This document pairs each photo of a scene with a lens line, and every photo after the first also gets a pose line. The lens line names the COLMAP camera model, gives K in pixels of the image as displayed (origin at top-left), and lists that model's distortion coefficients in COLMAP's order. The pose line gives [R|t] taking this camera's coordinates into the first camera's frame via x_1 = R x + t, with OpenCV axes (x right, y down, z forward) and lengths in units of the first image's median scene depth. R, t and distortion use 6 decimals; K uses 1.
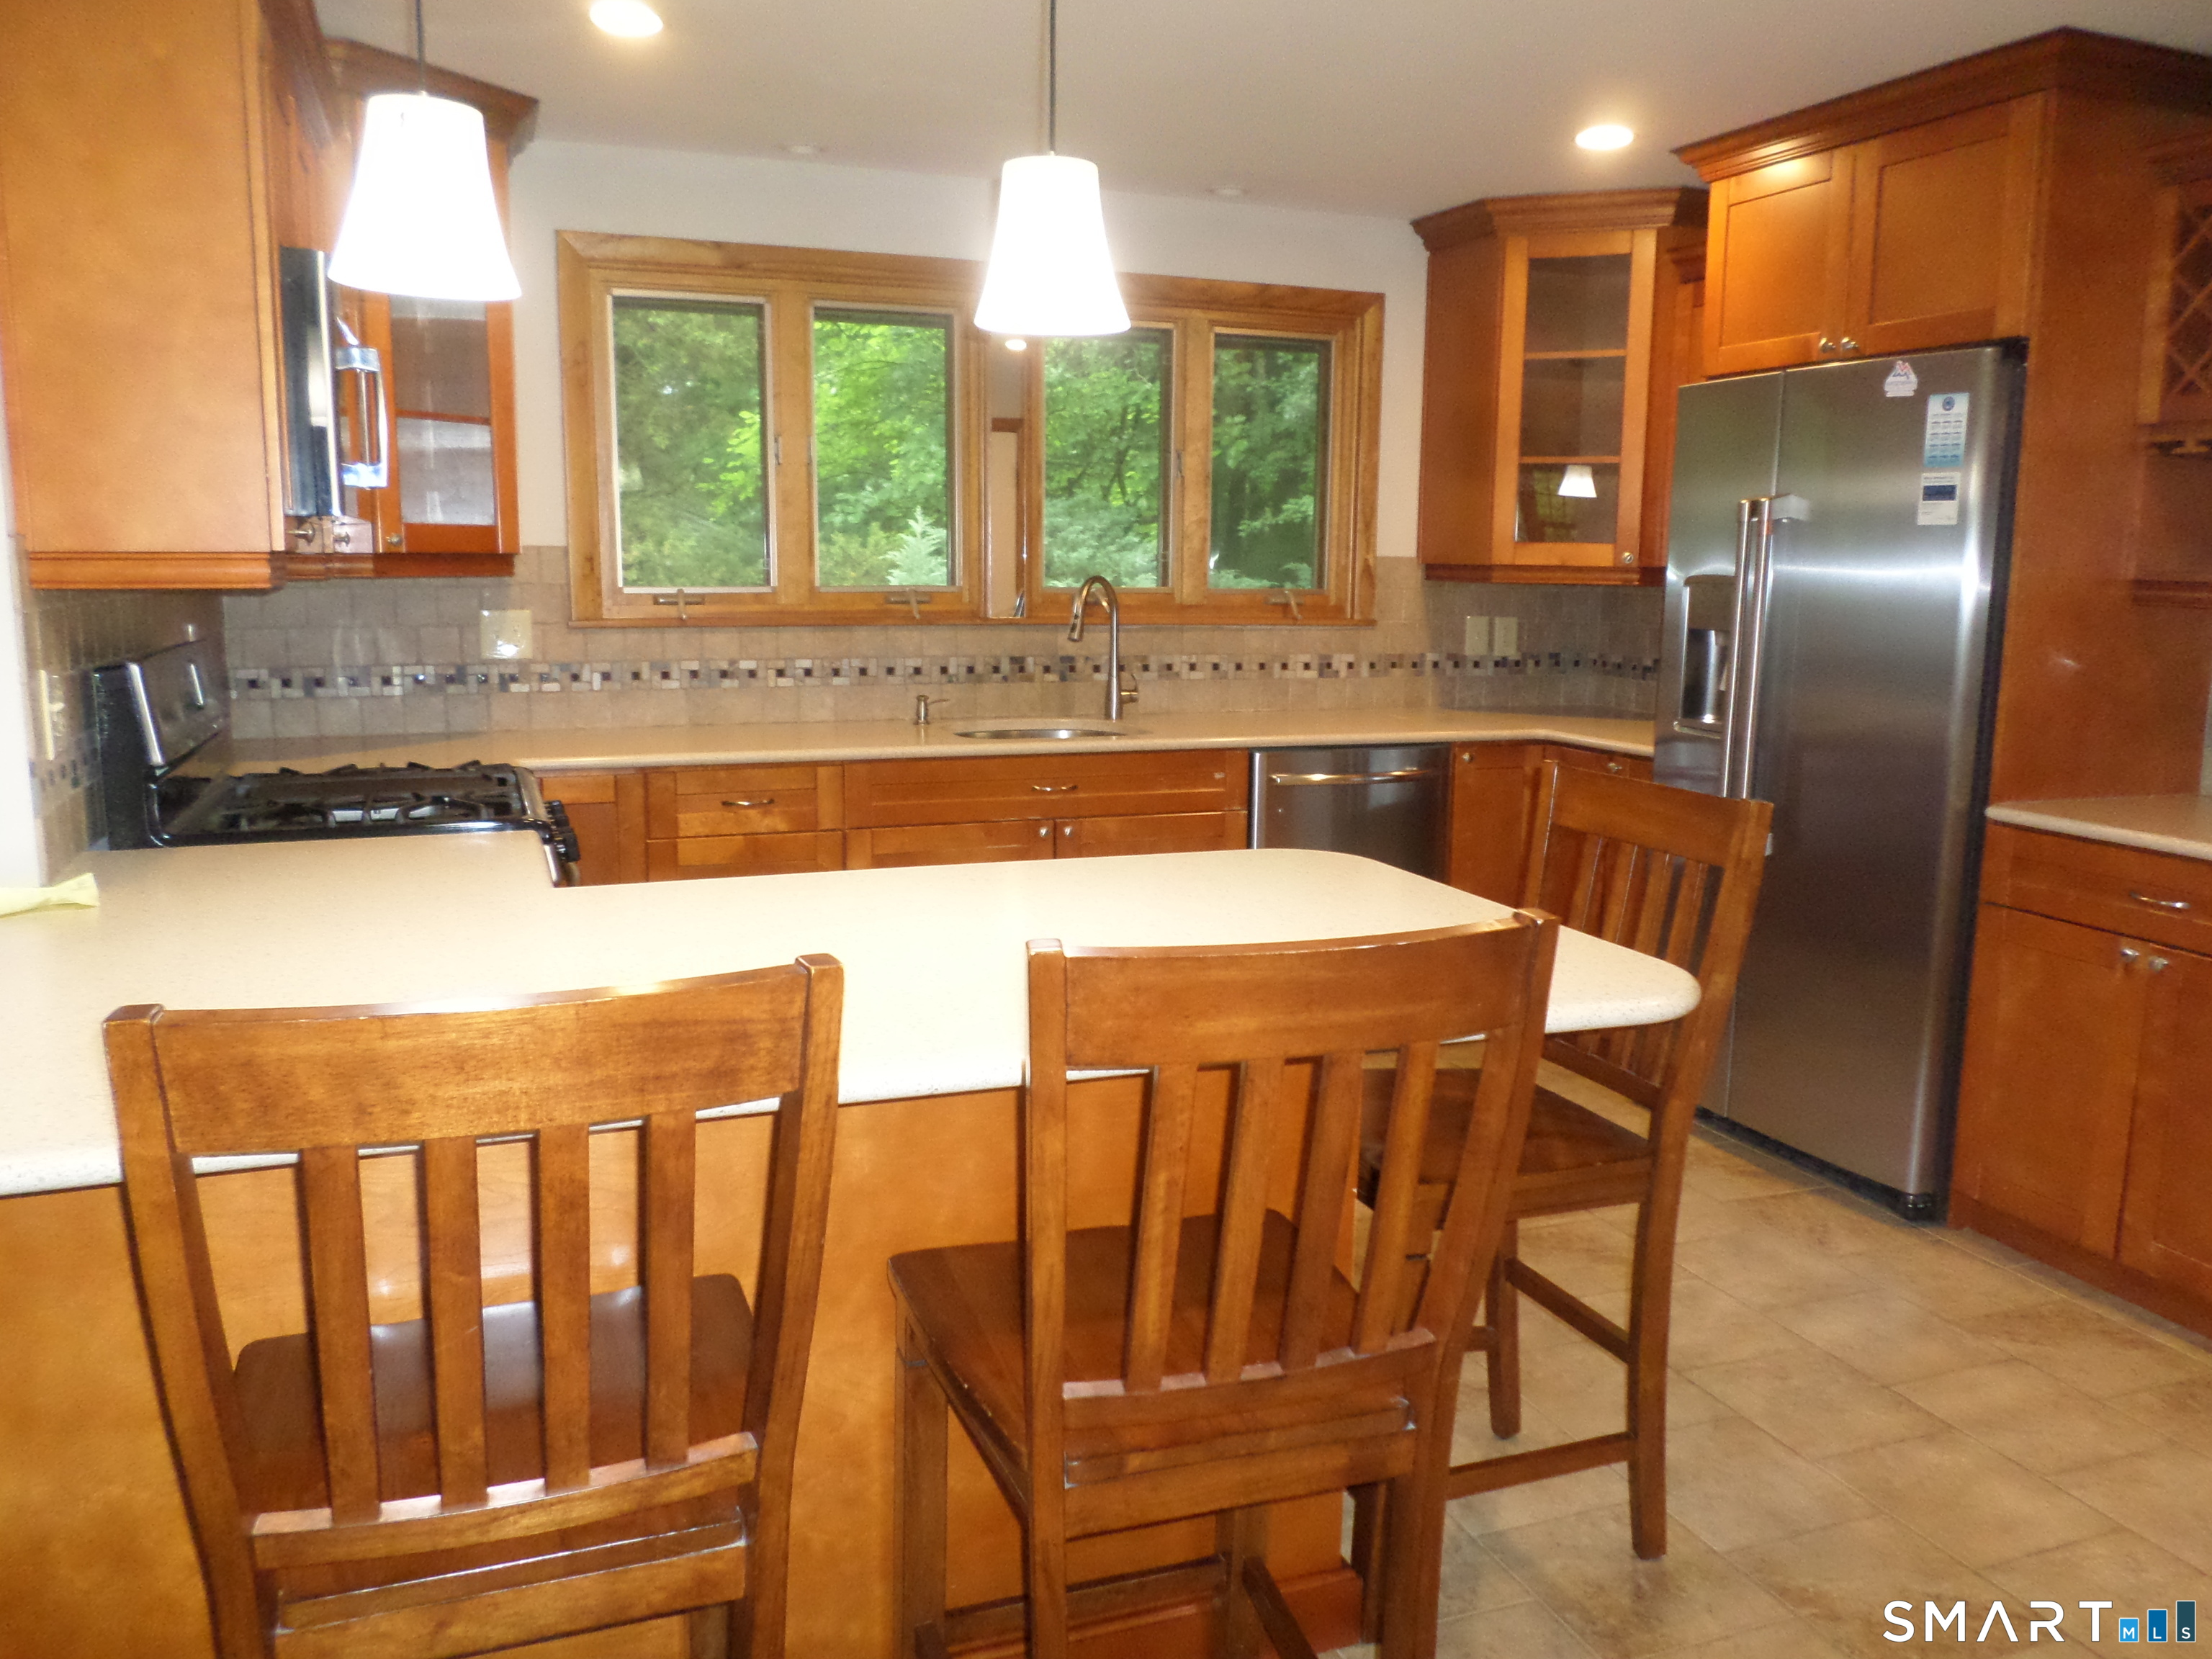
lens RADIAL K [[1684.3, 0, 1114.3], [0, 1684.3, 826.6], [0, 0, 1]] dist [-0.015704, -0.005892]
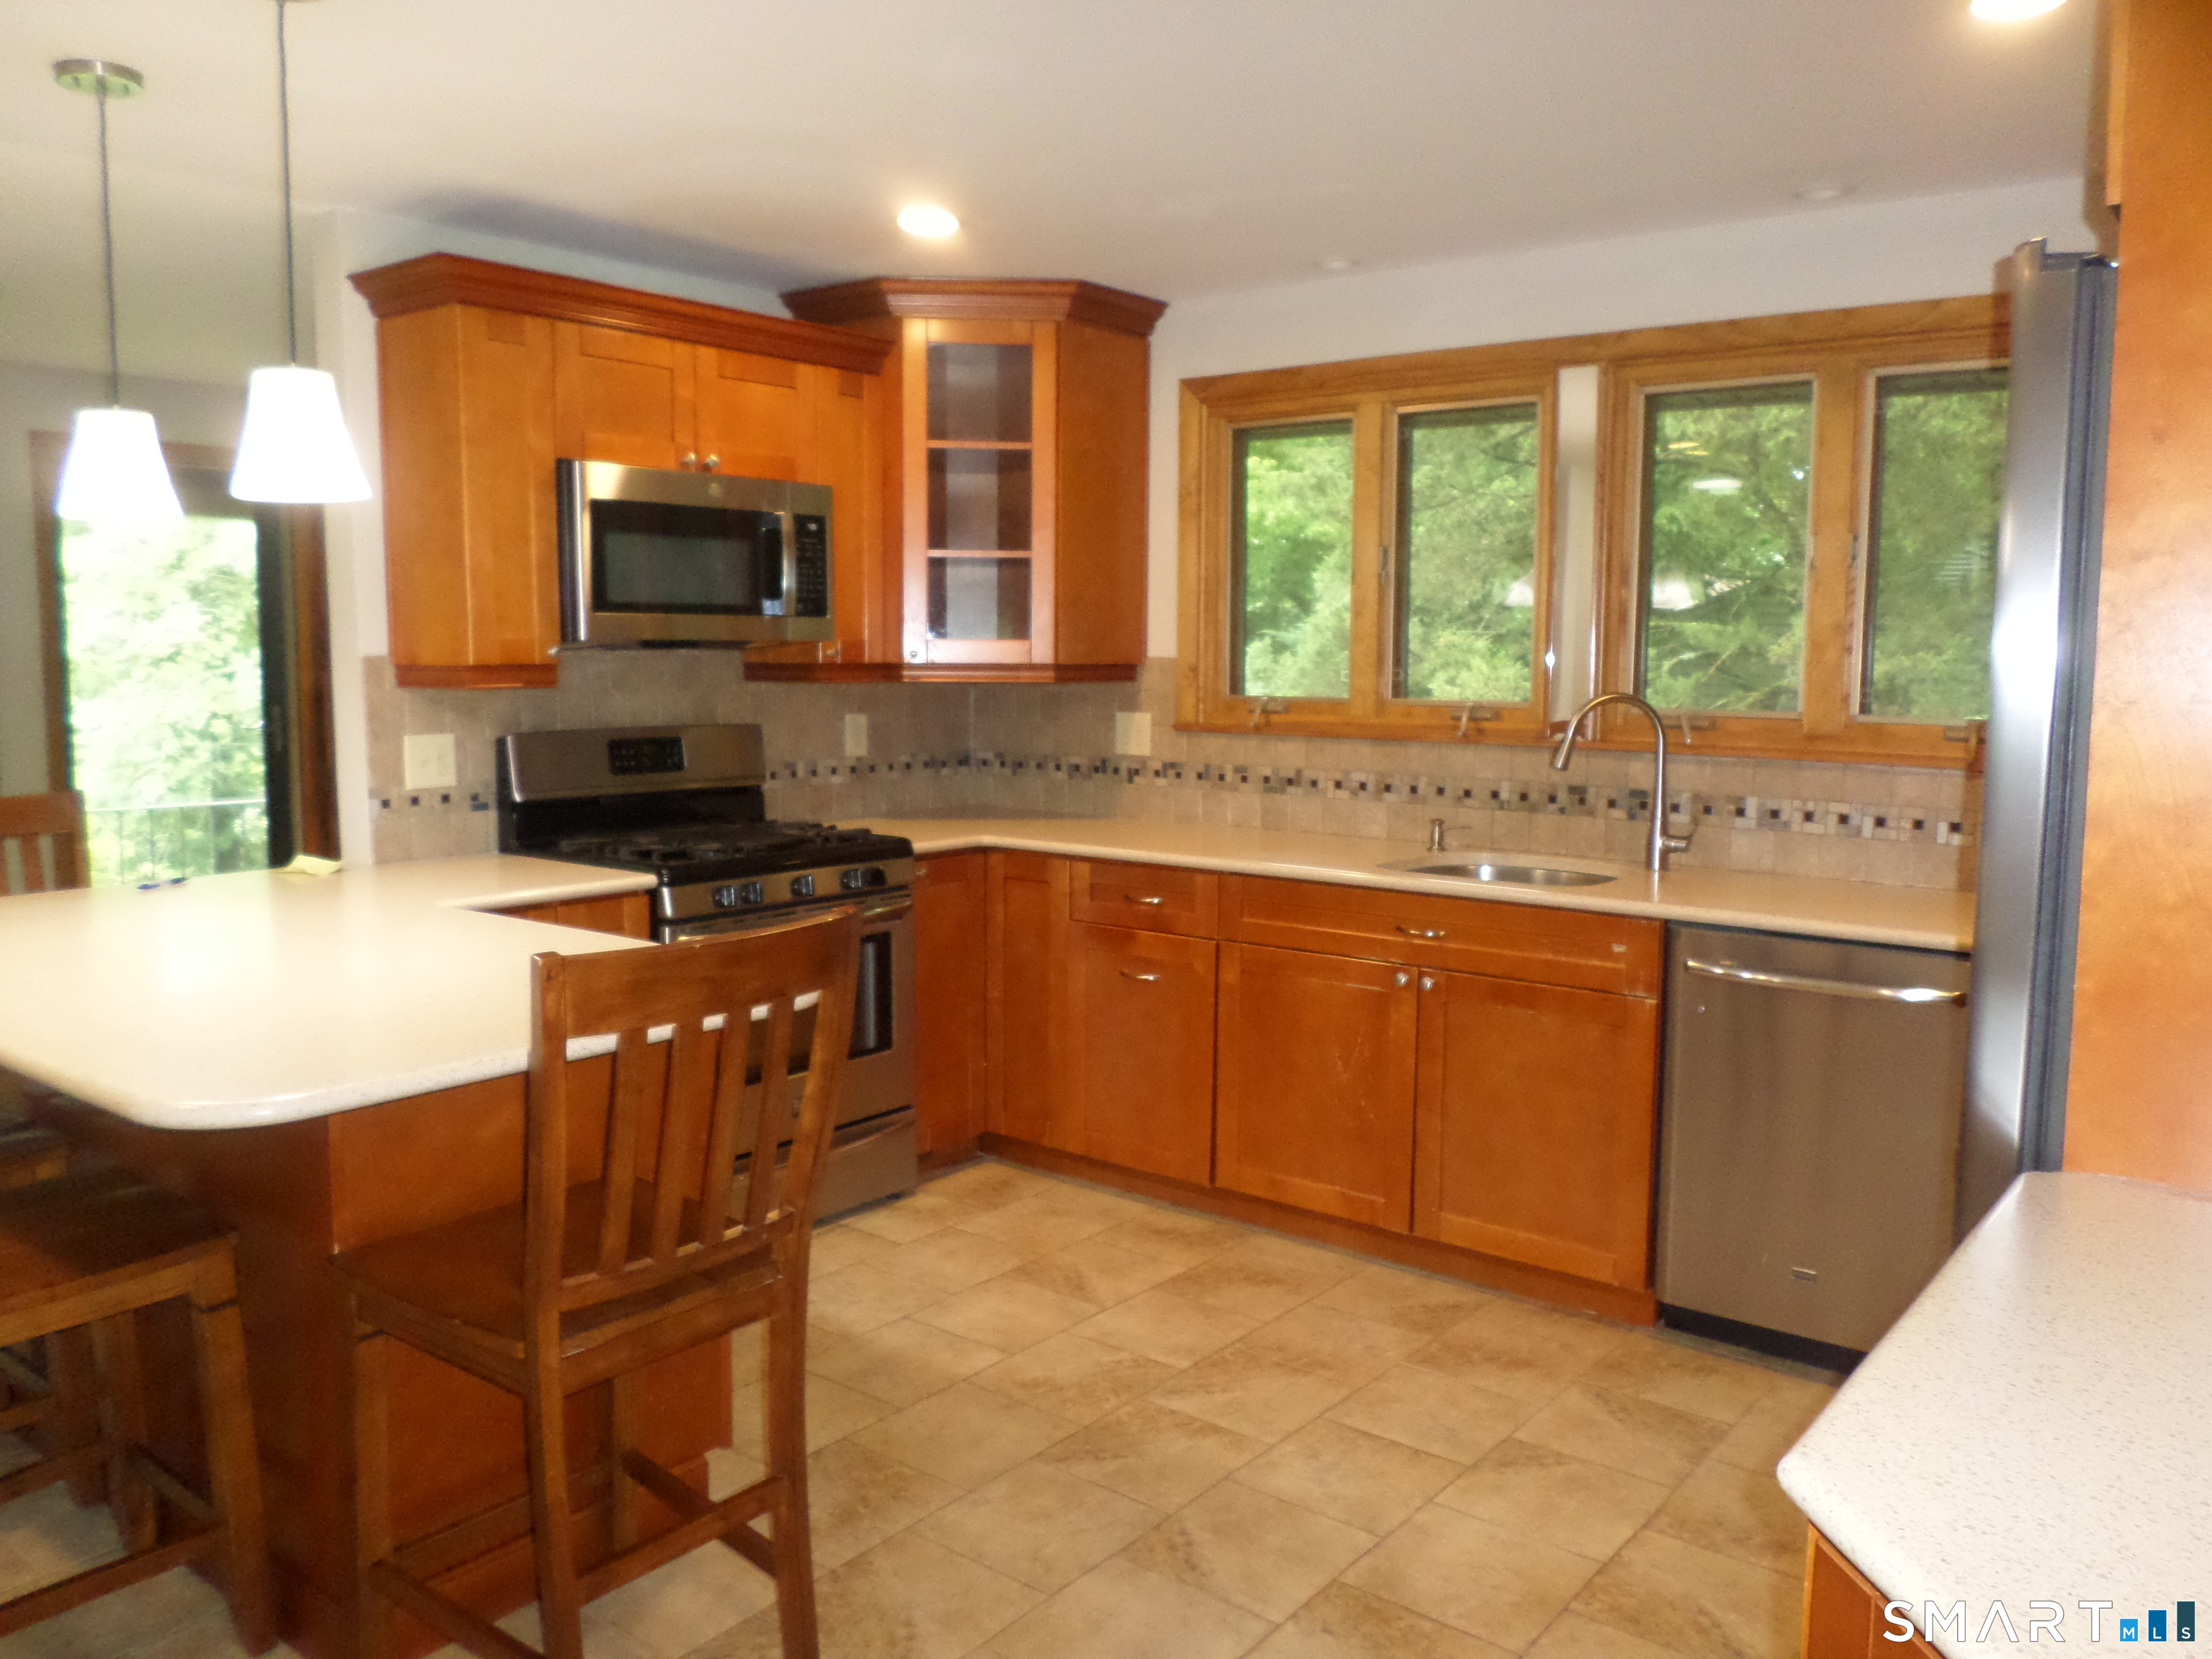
lens RADIAL K [[1684.3, 0, 1115.3], [0, 1684.3, 828.4], [0, 0, 1]] dist [-0.015704, -0.005892]
pose [[0.507725, 0.085987, -0.857217, 0.579087], [-0.142100, 0.989737, 0.015115, -0.061342], [0.849719, 0.114136, 0.514733, 0.376666]]
